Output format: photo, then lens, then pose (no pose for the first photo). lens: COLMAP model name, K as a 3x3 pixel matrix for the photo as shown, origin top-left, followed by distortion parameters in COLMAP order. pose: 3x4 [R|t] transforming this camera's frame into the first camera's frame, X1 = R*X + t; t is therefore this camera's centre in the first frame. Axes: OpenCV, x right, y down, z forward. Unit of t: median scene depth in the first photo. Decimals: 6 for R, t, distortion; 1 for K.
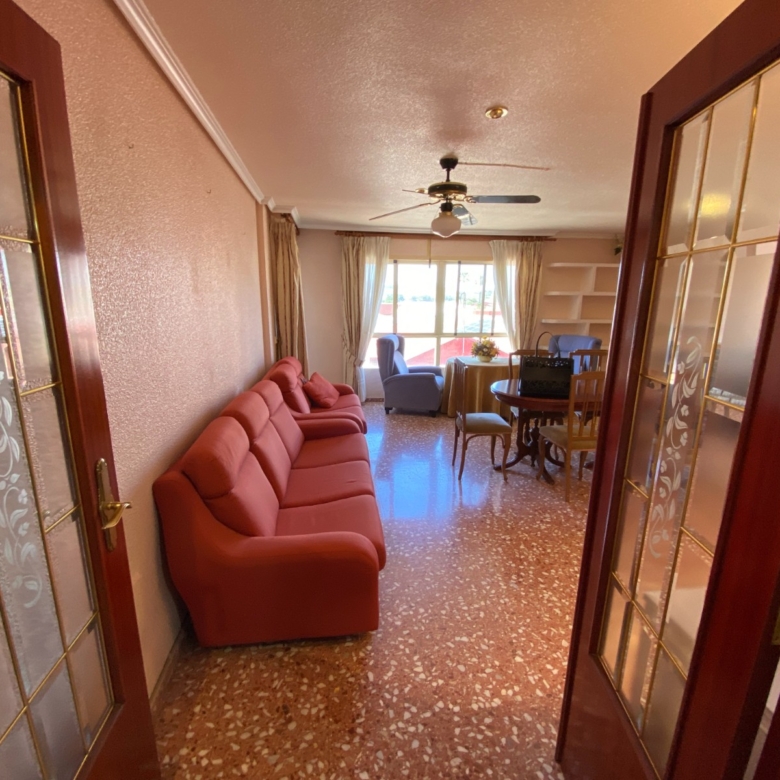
lens RADIAL K [[419.0, 0, 386.9], [0, 419.0, 401.4], [0, 0, 1]] dist [0.015552, -0.020096]
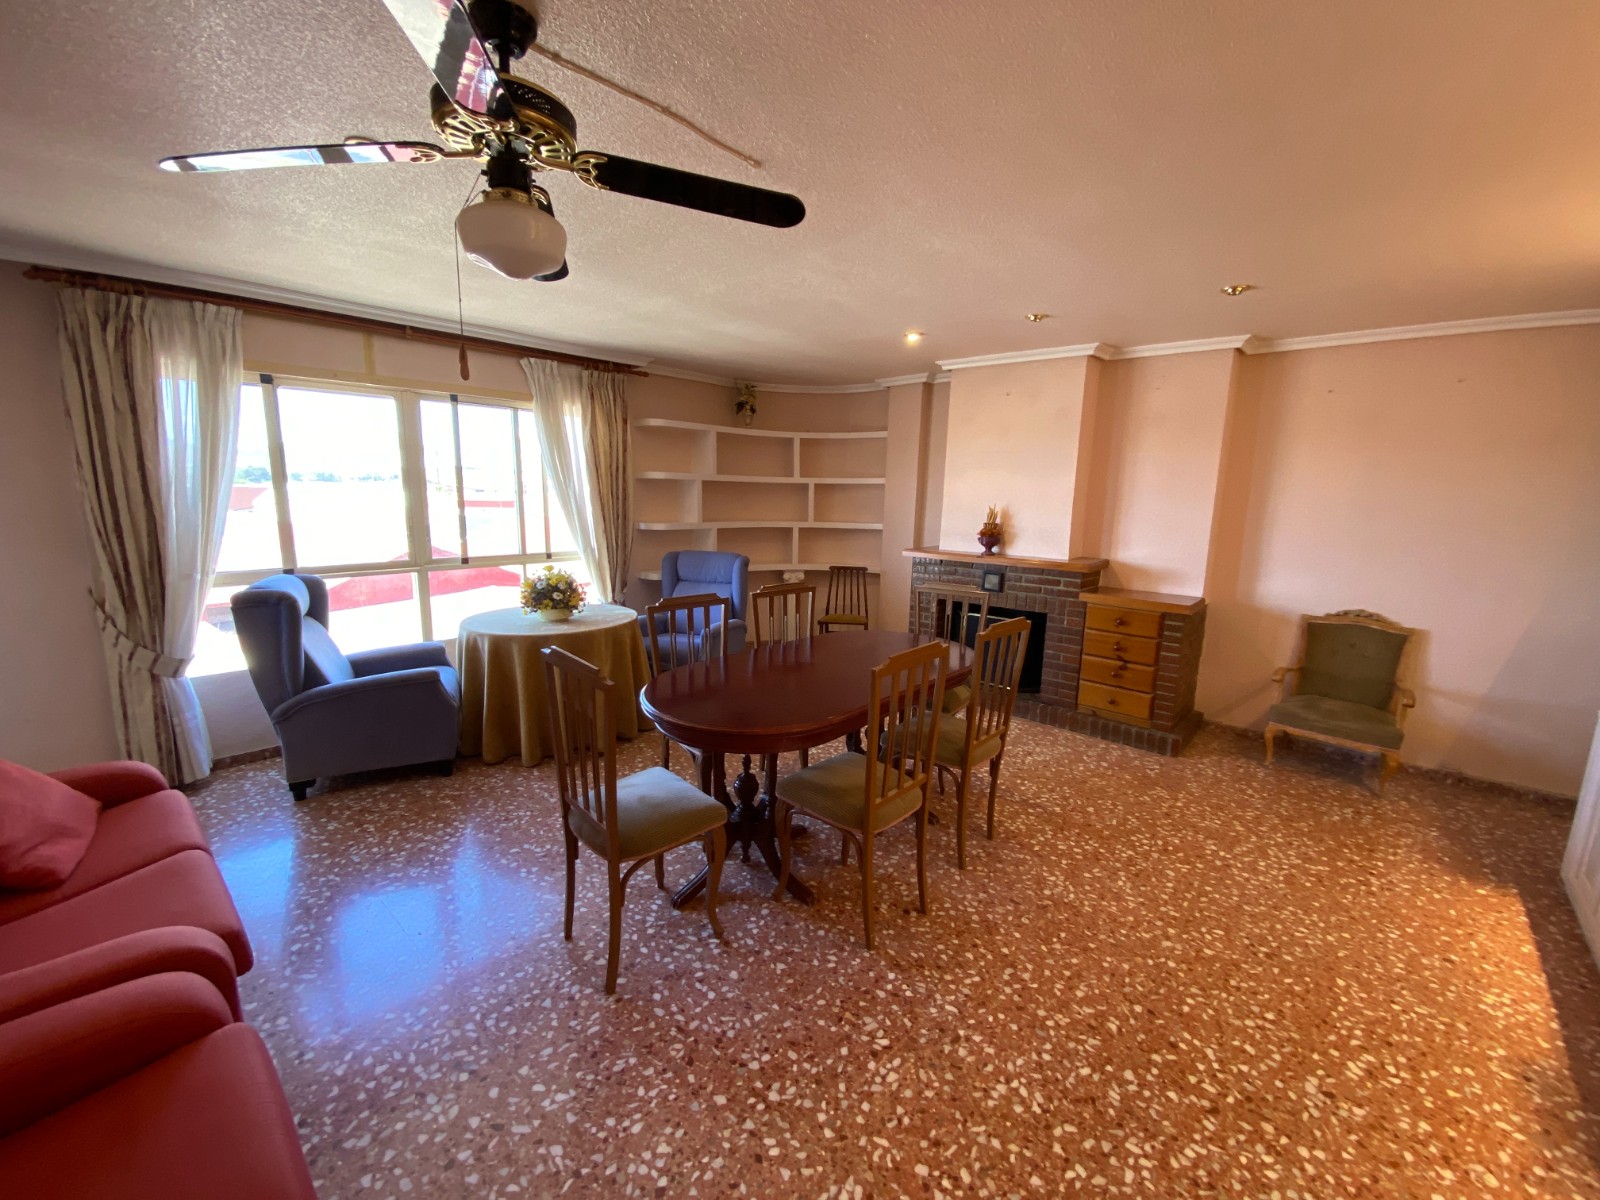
lens RADIAL K [[646.2, 0, 799.6], [0, 646.2, 608.6], [0, 0, 1]] dist [0.014717, -0.017097]
pose [[0.756300, -0.108243, 0.645208, -0.014863], [0.137393, 0.990503, 0.005122, -0.071880], [-0.639635, 0.084773, 0.763990, 0.284375]]
